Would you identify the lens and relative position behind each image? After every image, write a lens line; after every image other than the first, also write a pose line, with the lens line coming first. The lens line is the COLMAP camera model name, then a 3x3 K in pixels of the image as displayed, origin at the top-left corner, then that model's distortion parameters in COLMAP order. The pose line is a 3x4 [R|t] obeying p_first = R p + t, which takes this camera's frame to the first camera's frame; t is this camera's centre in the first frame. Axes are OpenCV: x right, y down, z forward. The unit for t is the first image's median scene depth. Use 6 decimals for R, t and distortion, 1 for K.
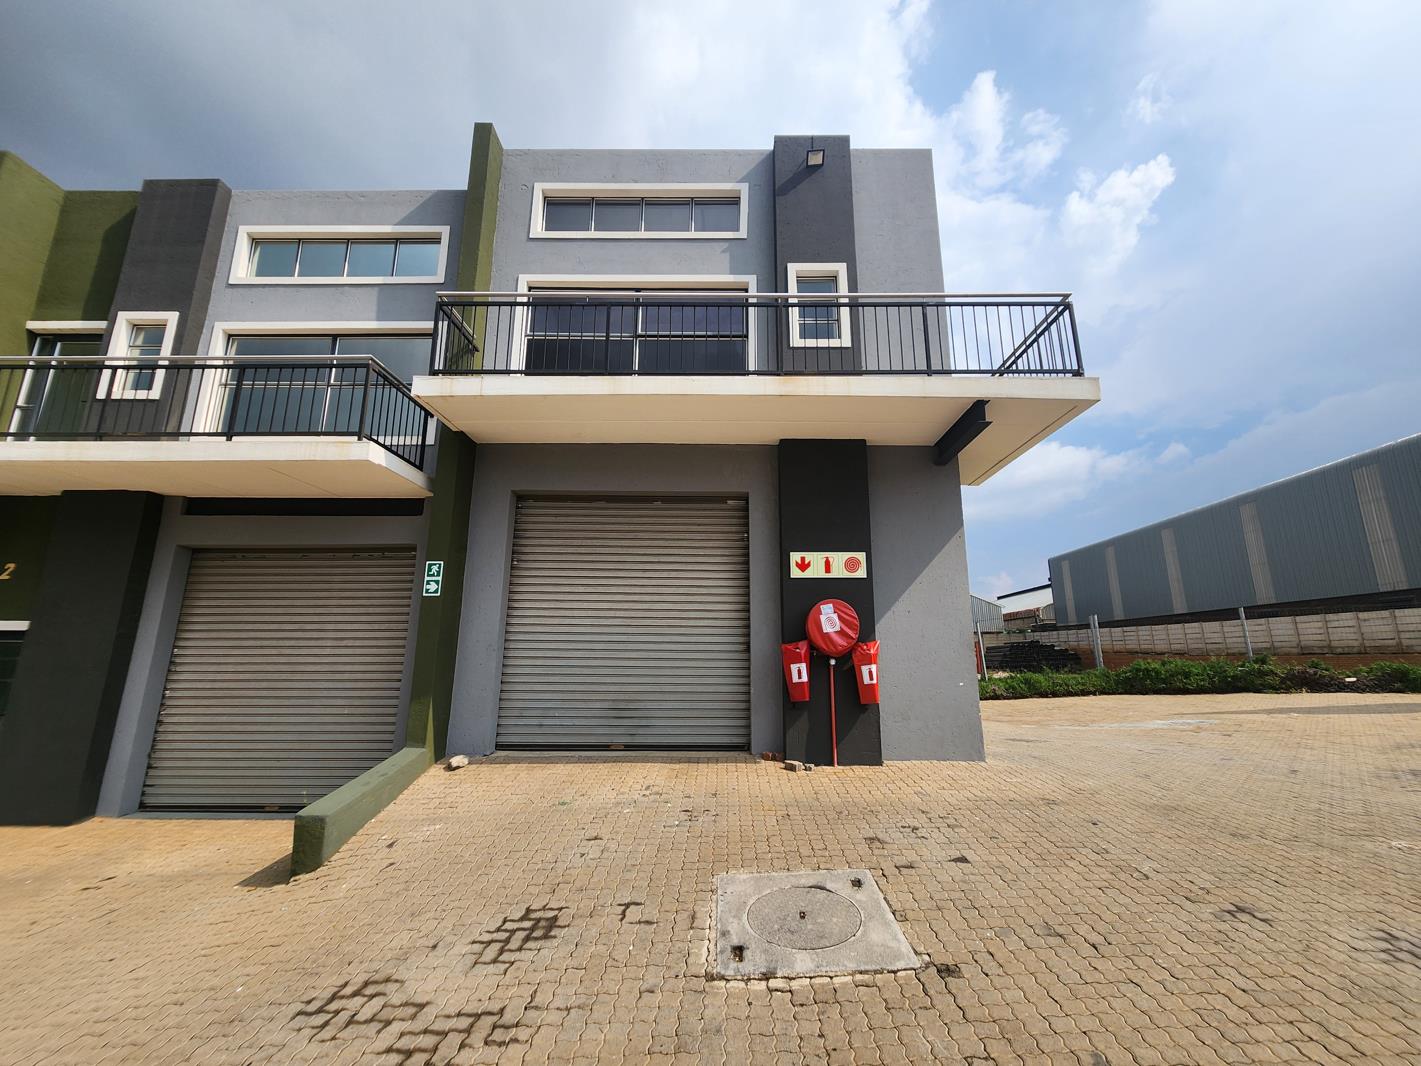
lens RADIAL K [[576.7, 0, 717.5], [0, 576.7, 534.5], [0, 0, 1]] dist [-0.000410, -0.000409]
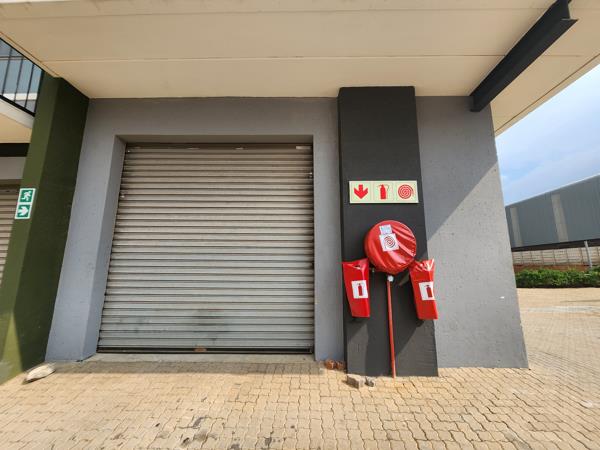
lens RADIAL K [[243.5, 0, 299.7], [0, 243.5, 224.3], [0, 0, 1]] dist [-0.000410, -0.000409]
pose [[0.999782, -0.004942, -0.020290, 0.038530], [0.005695, 0.999291, 0.037213, 0.097127], [0.020092, -0.037320, 0.999101, 0.521981]]
